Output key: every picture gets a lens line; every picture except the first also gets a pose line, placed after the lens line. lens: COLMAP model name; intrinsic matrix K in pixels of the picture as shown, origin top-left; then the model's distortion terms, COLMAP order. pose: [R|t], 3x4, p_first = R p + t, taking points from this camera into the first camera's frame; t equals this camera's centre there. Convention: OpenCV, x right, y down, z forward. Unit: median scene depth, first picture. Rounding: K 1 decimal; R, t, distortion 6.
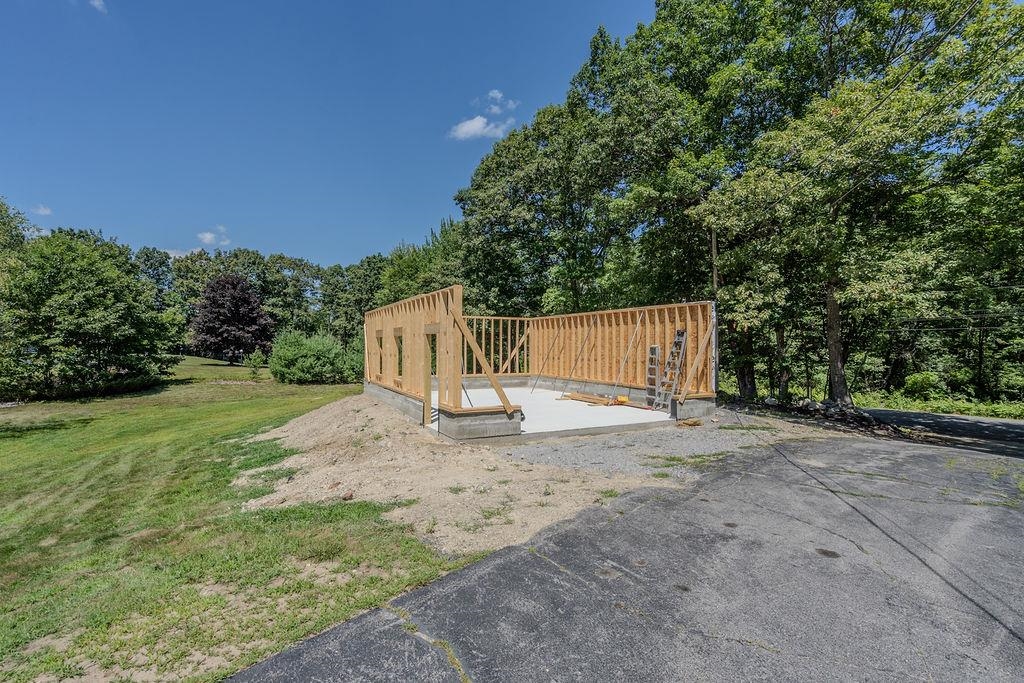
lens RADIAL K [[490.3, 0, 511.1], [0, 490.3, 339.1], [0, 0, 1]] dist [-0.001892, -0.000394]
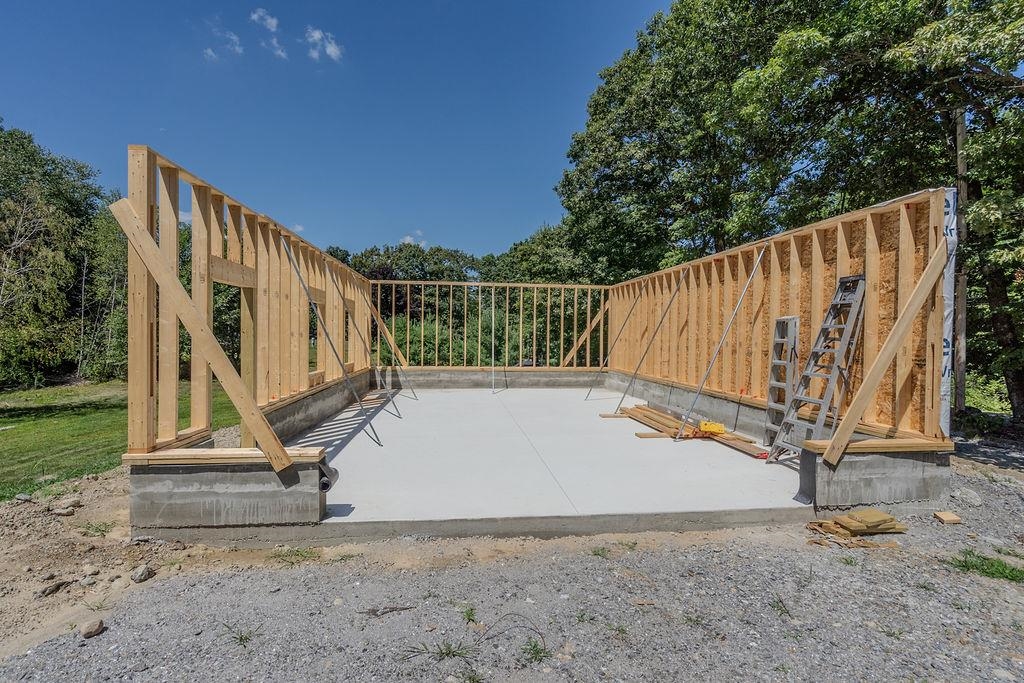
lens RADIAL K [[476.3, 0, 509.9], [0, 476.3, 341.3], [0, 0, 1]] dist [0.002763, 0.000363]
pose [[0.934340, 0.011969, -0.356182, 0.198405], [-0.003784, 0.999713, 0.023668, 0.024773], [0.356363, -0.020766, 0.934117, 0.464542]]
